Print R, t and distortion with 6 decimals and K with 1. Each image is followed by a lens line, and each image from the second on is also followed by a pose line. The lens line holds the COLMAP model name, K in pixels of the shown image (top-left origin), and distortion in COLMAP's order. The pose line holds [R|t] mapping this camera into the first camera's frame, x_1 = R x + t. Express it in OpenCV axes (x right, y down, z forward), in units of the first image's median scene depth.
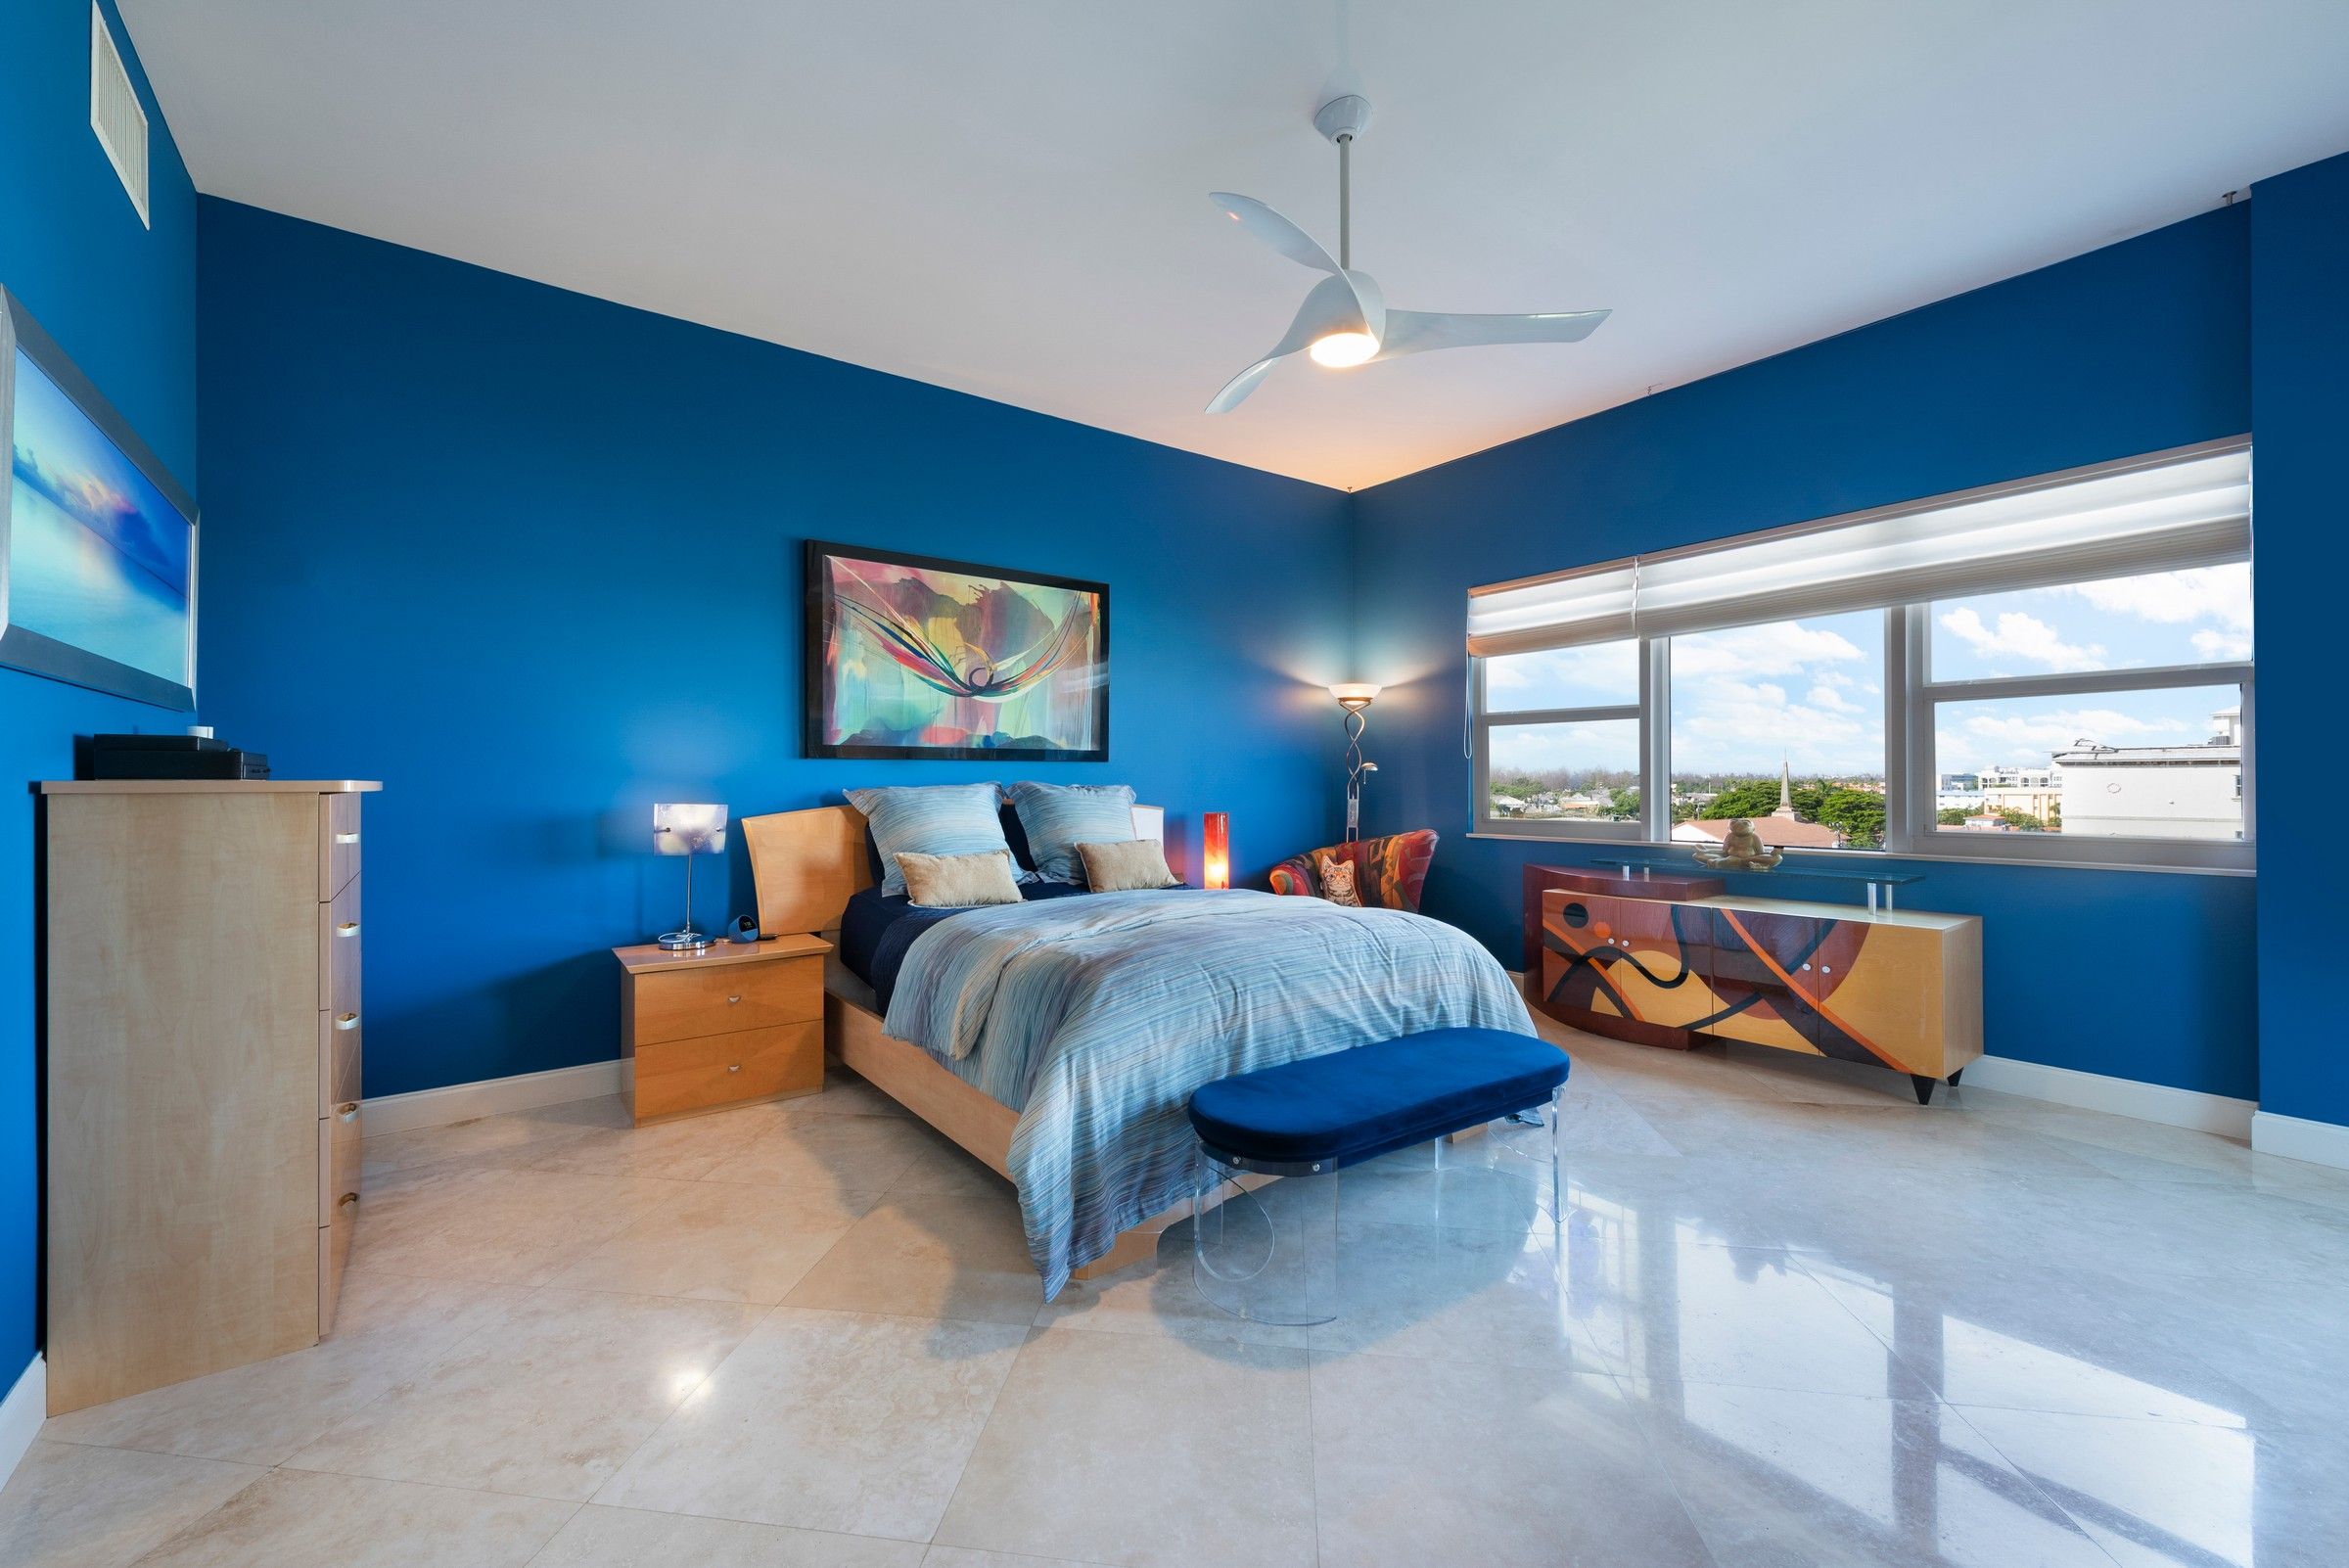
lens RADIAL K [[966.3, 0, 1155.8], [0, 966.3, 783.8], [0, 0, 1]] dist [0.000858, -0.000015]
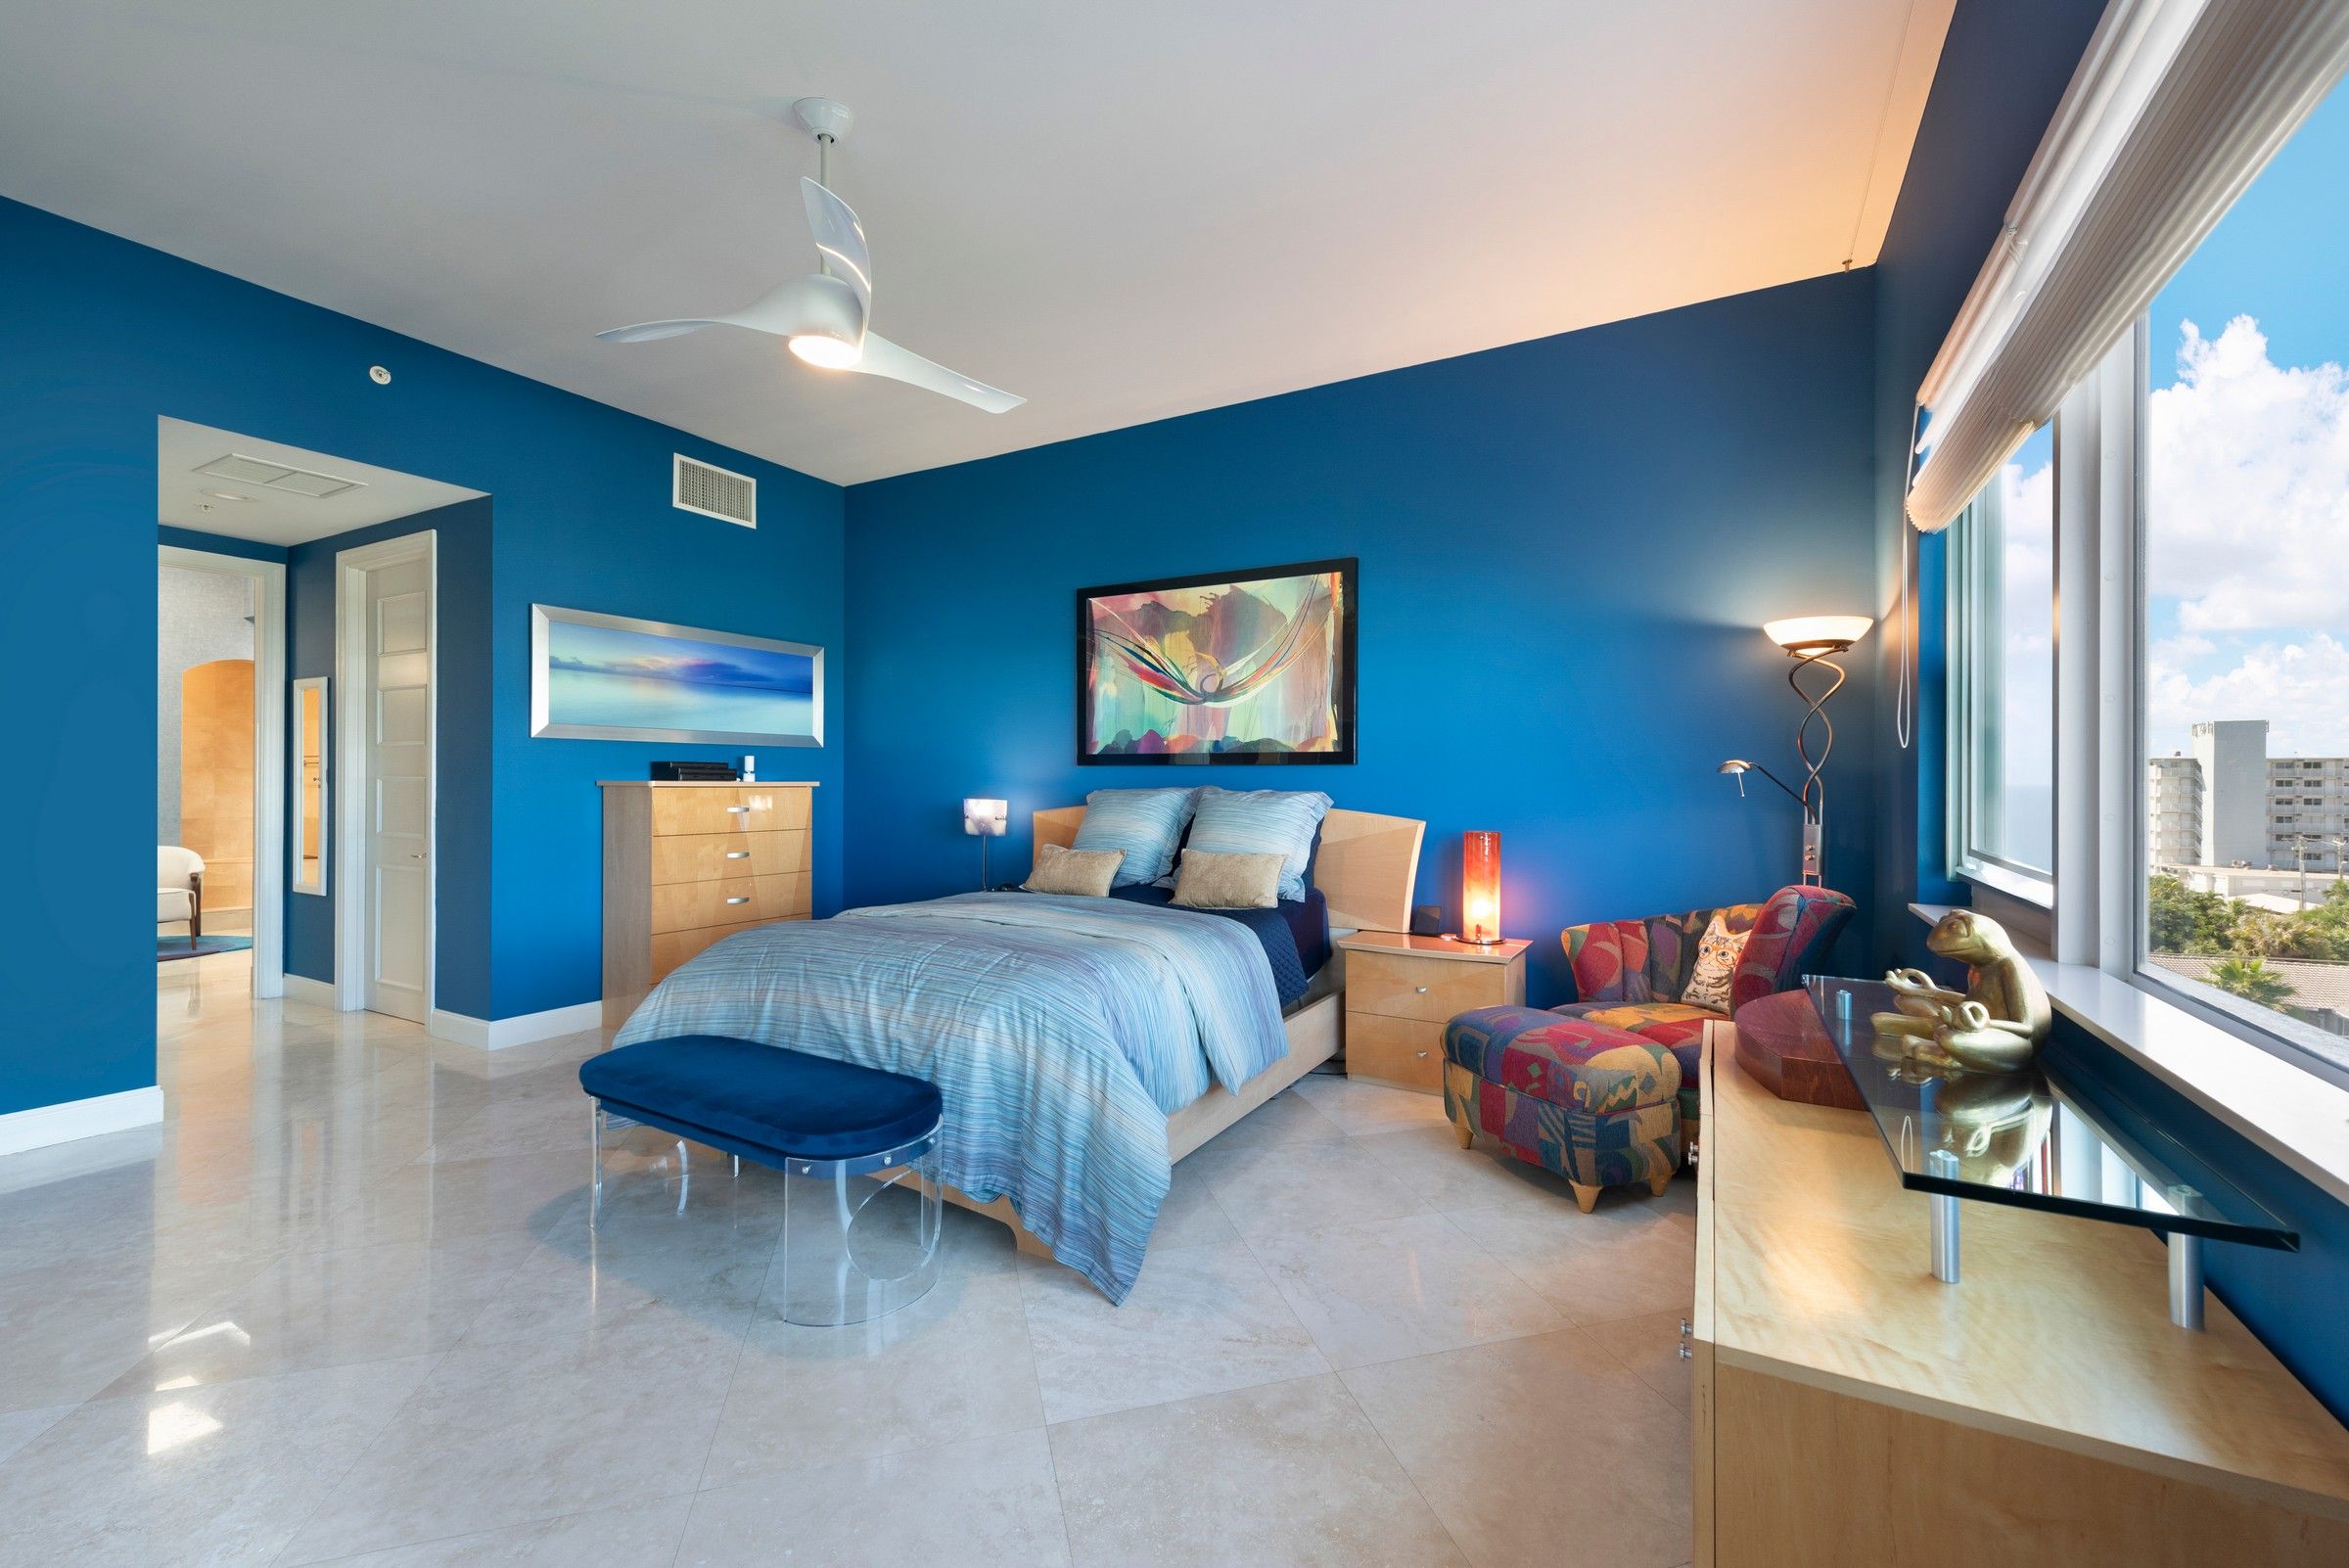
lens RADIAL K [[966.3, 0, 1155.8], [0, 966.3, 783.8], [0, 0, 1]] dist [0.000858, -0.000015]
pose [[0.395291, 0.005447, -0.918540, 0.759323], [-0.008338, 0.999962, 0.002341, -0.006591], [0.918518, 0.006733, 0.395321, 0.562265]]
